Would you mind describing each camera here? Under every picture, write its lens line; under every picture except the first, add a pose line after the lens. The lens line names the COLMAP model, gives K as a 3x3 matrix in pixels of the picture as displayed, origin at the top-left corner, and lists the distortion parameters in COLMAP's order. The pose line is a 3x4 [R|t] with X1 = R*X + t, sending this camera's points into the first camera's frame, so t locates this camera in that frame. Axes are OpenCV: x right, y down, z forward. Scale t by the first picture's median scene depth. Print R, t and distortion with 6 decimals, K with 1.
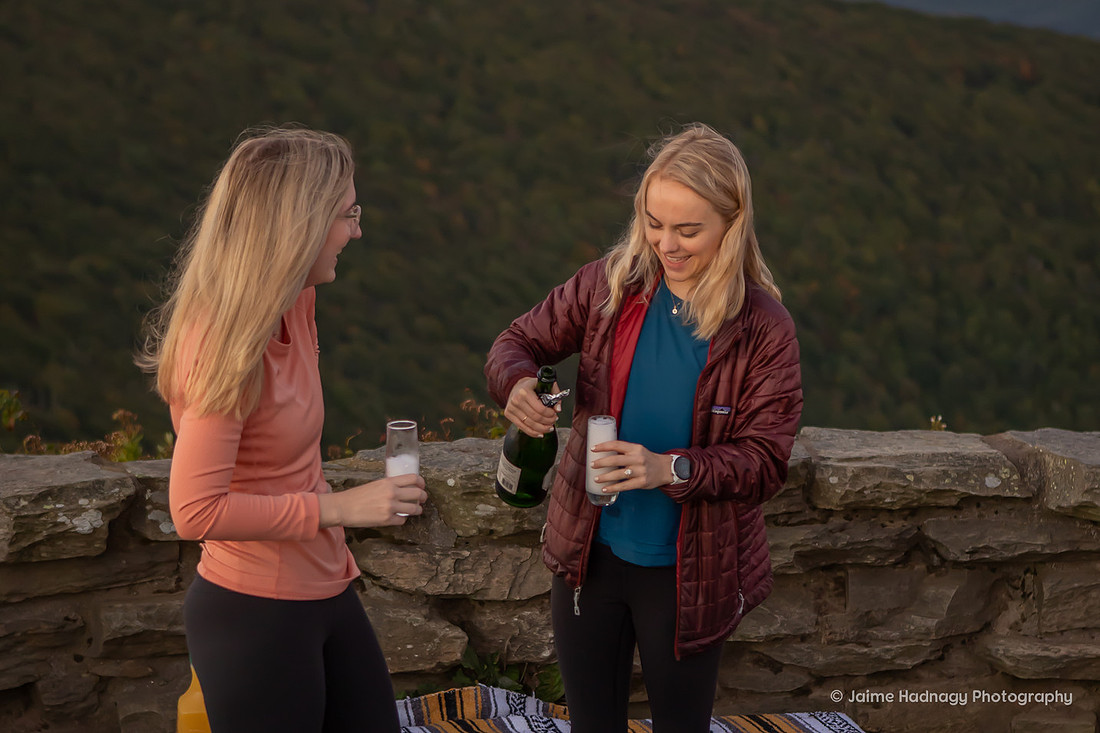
lens RADIAL K [[2604.3, 0, 545.5], [0, 2604.3, 574.8], [0, 0, 1]] dist [0.067577, 0.000000]
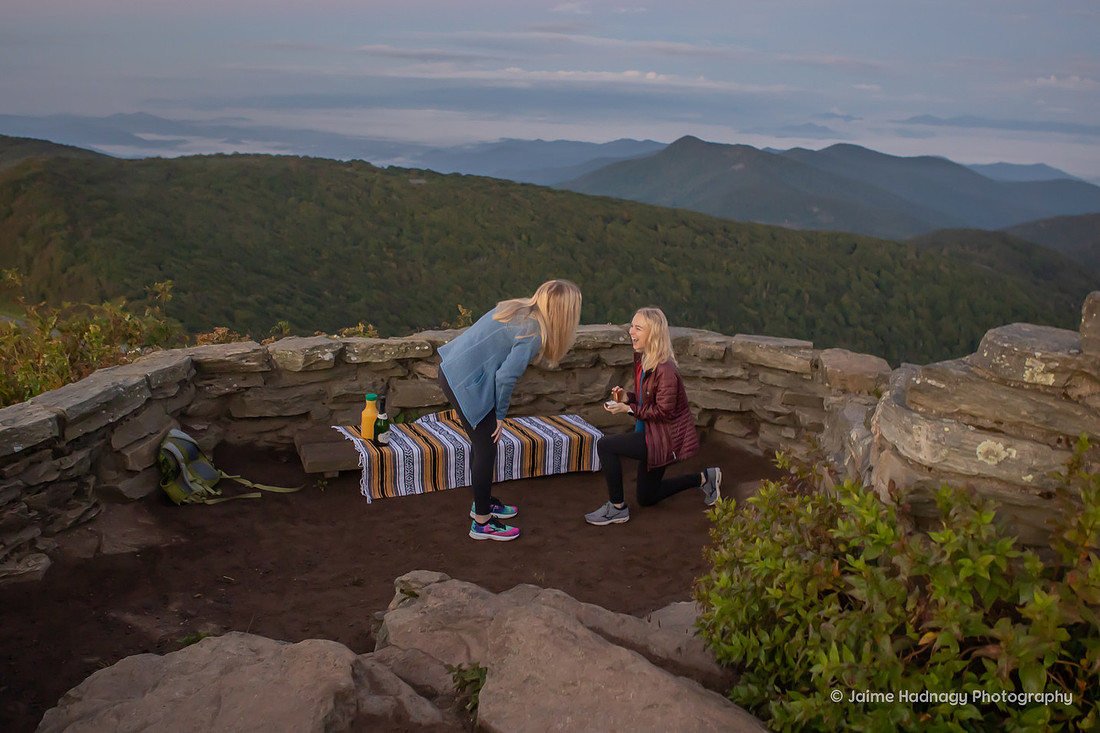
lens RADIAL K [[1037.9, 0, 587.3], [0, 1037.9, 367.4], [0, 0, 1]] dist [-0.085205, 0.000000]
pose [[0.989987, -0.027499, 0.138456, -0.039625], [0.033924, 0.998444, -0.044260, 0.050317], [-0.137023, 0.048514, 0.989379, -0.205606]]
